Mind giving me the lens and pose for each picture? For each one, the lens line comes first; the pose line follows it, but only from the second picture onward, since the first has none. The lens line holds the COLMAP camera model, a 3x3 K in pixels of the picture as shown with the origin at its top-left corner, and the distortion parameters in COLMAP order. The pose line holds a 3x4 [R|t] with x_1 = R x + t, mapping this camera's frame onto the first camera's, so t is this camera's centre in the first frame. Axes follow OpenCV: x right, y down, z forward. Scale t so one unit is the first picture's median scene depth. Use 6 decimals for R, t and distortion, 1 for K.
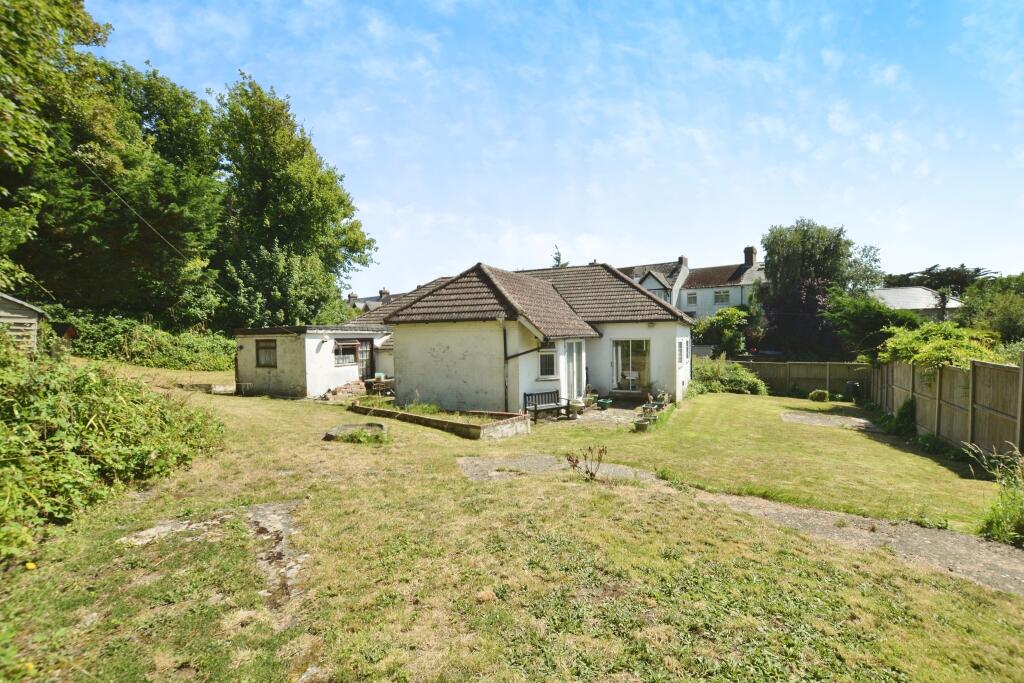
lens RADIAL K [[460.2, 0, 510.7], [0, 460.2, 340.2], [0, 0, 1]] dist [-0.000925, -0.000020]
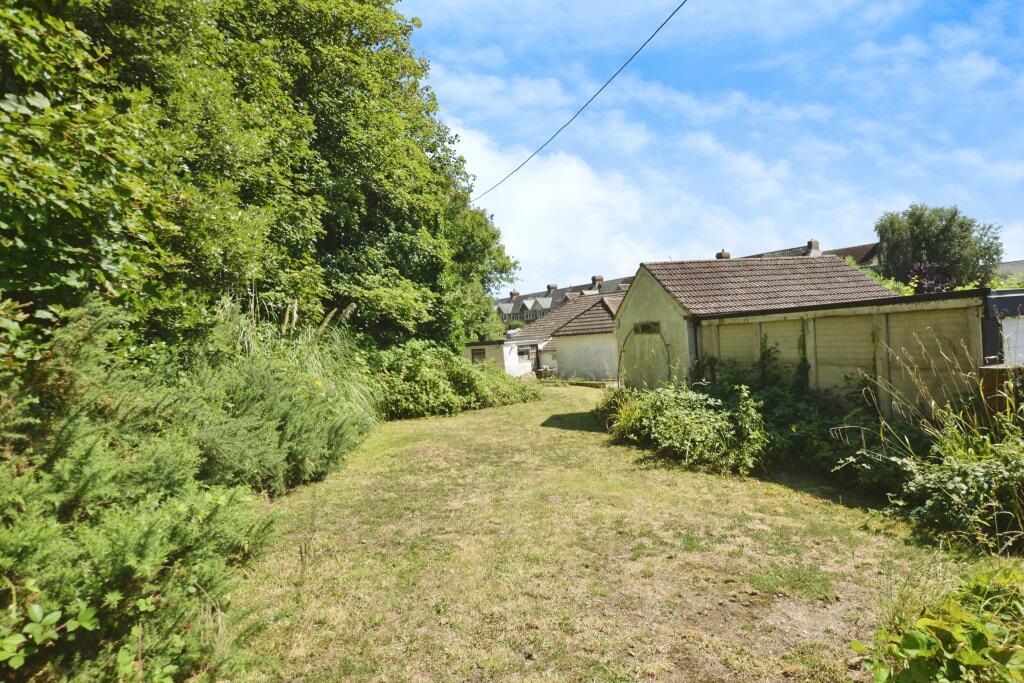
lens RADIAL K [[560.4, 0, 510.0], [0, 560.4, 341.6], [0, 0, 1]] dist [0.001973, 0.000329]
pose [[0.966524, -0.056484, -0.250282, 0.067113], [0.060274, 0.998154, 0.007500, -0.024836], [0.249396, -0.022334, 0.968144, -0.664714]]
